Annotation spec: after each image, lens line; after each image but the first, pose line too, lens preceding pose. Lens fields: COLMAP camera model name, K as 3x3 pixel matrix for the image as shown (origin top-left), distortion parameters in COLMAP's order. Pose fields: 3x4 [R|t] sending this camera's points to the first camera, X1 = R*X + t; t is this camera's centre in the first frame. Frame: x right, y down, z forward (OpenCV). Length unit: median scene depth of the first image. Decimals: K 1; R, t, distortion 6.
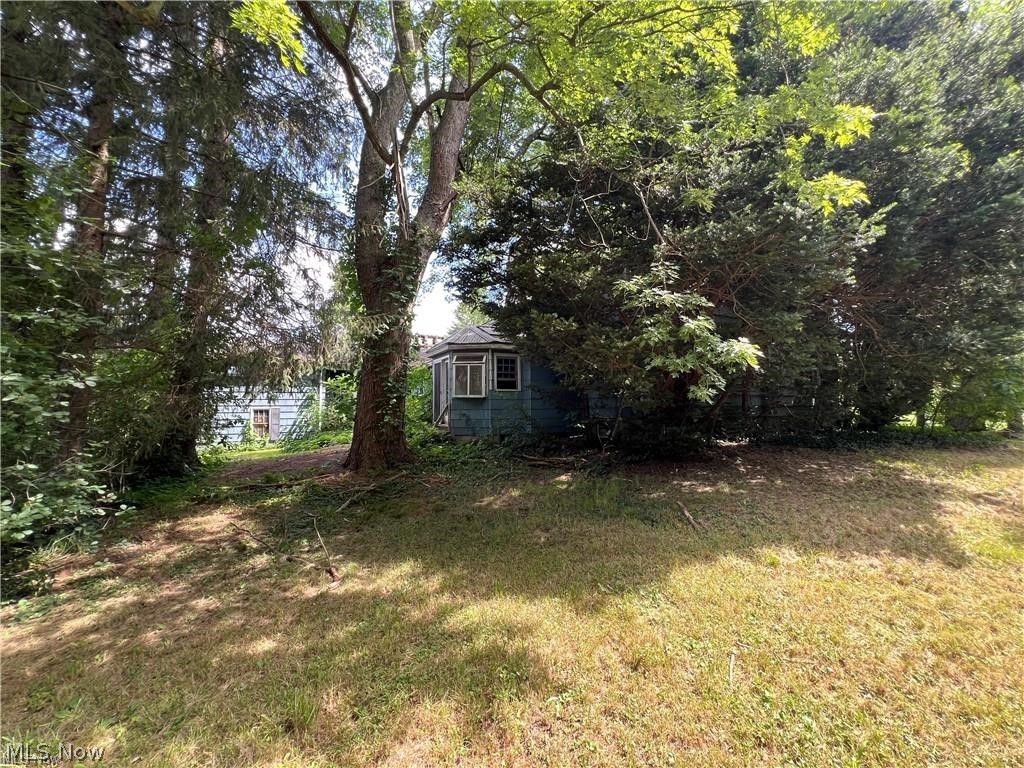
lens RADIAL K [[410.7, 0, 512.7], [0, 410.7, 382.2], [0, 0, 1]] dist [0.000166, 0.000883]
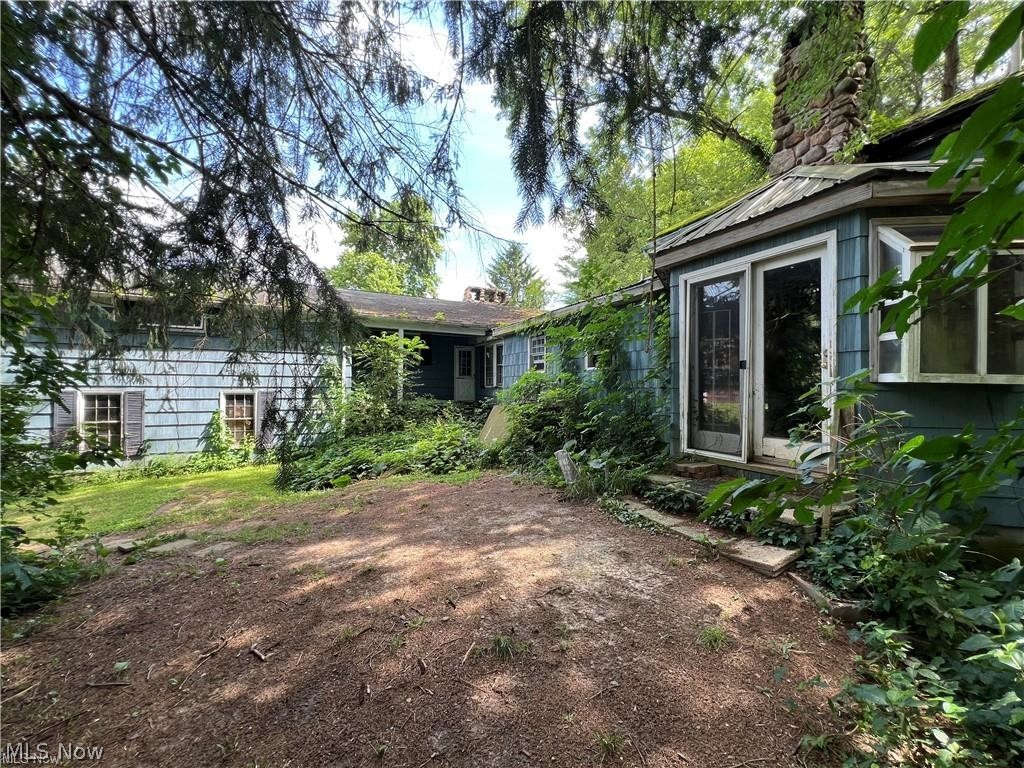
lens RADIAL K [[410.7, 0, 511.5], [0, 410.7, 384.0], [0, 0, 1]] dist [0.000166, 0.000883]
pose [[0.999754, 0.013184, -0.017825, -0.234793], [-0.012131, 0.998247, 0.057937, 0.016299], [0.018558, -0.057707, 0.998161, 0.454429]]
